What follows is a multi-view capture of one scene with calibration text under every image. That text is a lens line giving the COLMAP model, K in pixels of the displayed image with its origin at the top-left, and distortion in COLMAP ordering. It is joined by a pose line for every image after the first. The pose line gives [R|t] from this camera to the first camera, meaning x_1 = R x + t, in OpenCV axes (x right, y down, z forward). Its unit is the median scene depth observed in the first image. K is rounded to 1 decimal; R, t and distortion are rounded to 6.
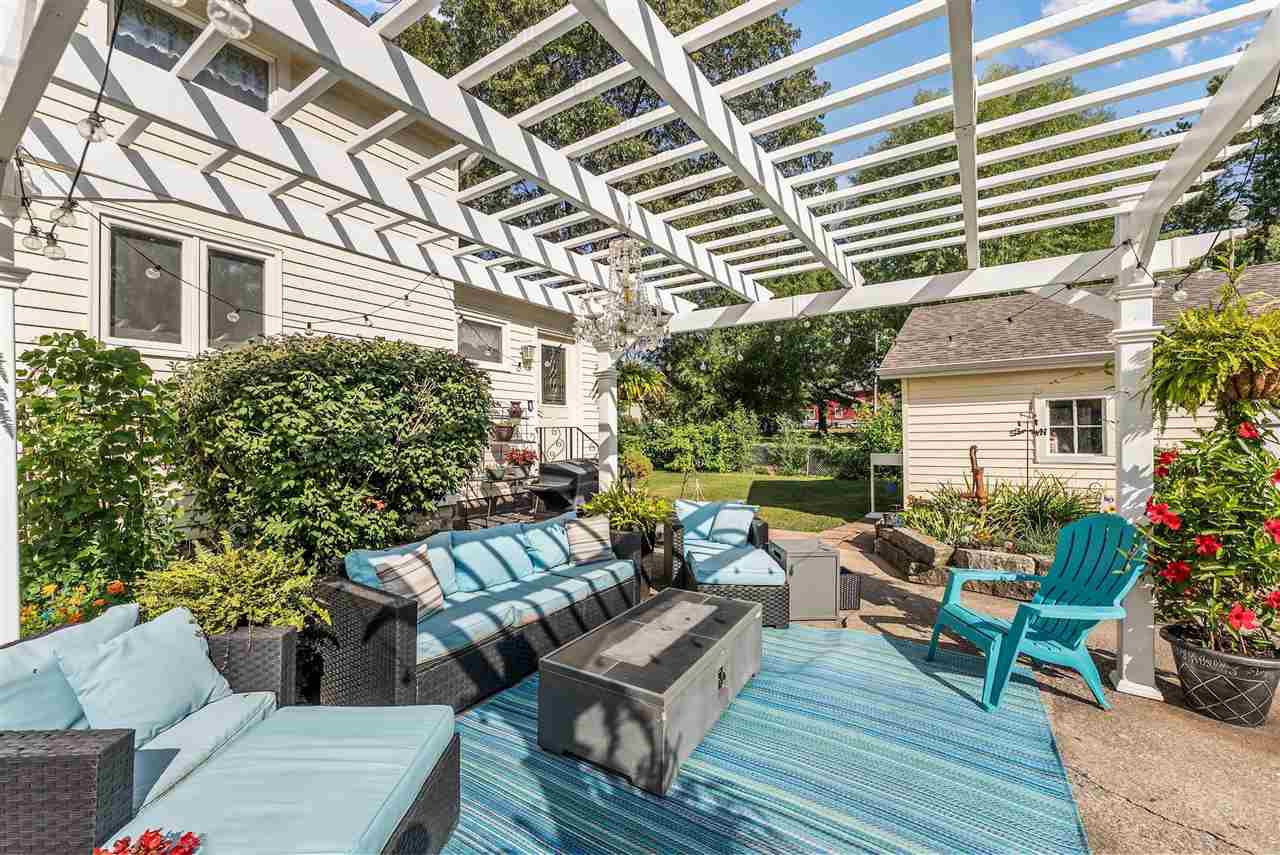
lens RADIAL K [[516.1, 0, 639.0], [0, 516.1, 423.5], [0, 0, 1]] dist [0.000634, -0.001964]
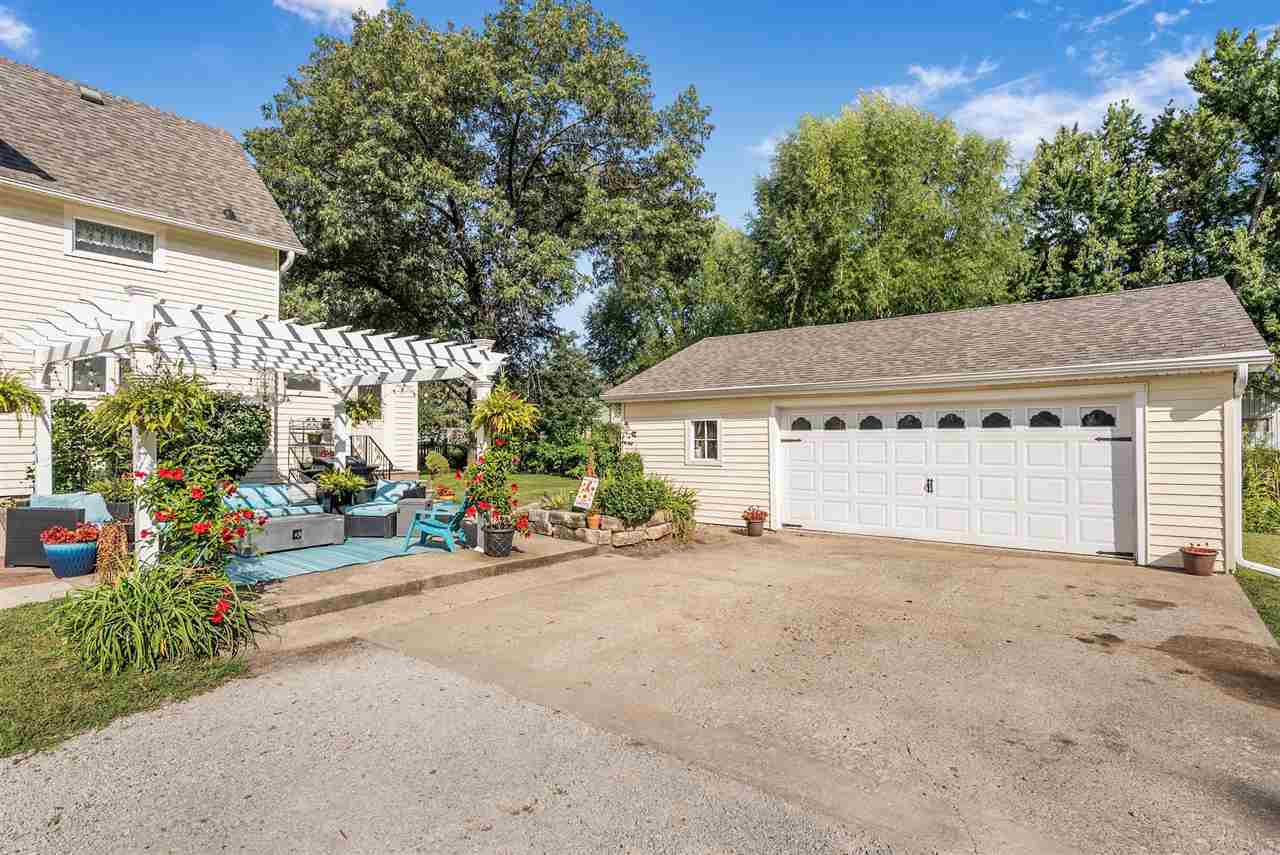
lens RADIAL K [[642.0, 0, 640.1], [0, 642.0, 434.6], [0, 0, 1]] dist [-0.004793, -0.000730]
pose [[0.998335, 0.011913, -0.056441, 1.307642], [-0.011433, 0.999896, 0.008808, -0.036687], [0.056540, -0.008148, 0.998367, -1.344658]]
